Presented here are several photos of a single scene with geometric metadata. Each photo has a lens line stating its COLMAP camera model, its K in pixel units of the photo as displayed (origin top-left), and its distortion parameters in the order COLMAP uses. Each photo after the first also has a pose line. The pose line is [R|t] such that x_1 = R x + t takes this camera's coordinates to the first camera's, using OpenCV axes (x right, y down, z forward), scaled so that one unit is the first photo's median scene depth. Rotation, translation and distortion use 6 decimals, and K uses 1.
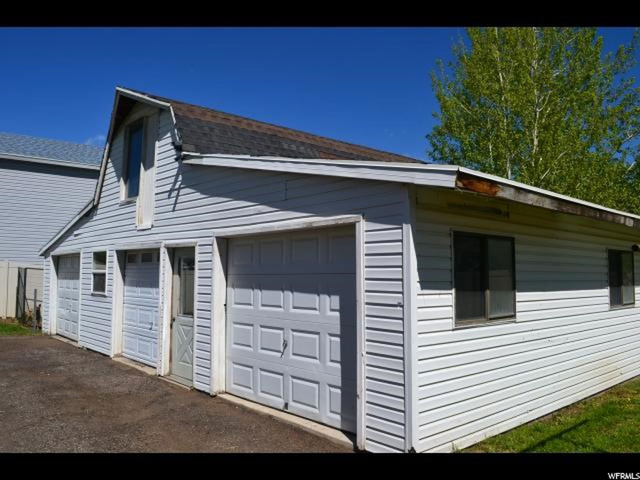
lens RADIAL K [[512.8, 0, 317.7], [0, 512.8, 241.2], [0, 0, 1]] dist [-0.076528, 0.003289]
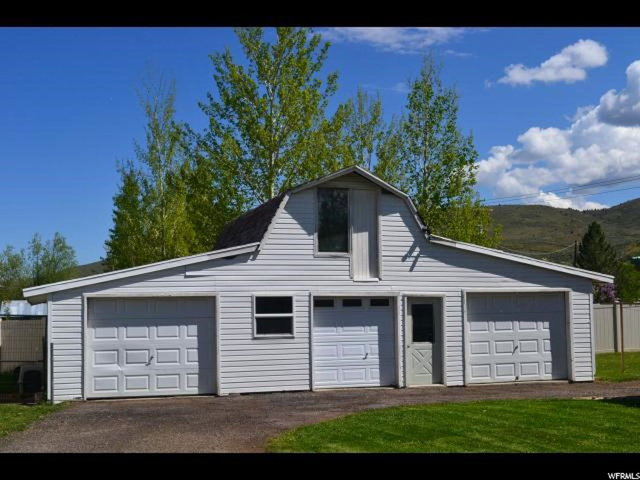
lens RADIAL K [[928.9, 0, 320.0], [0, 928.9, 240.0], [0, 0, 1]] dist [-0.022109, 0.007912]
pose [[0.422198, 0.051690, 0.905029, -2.844925], [-0.046918, 0.998281, -0.035128, -0.044430], [-0.905289, -0.027631, 0.423897, 0.123093]]
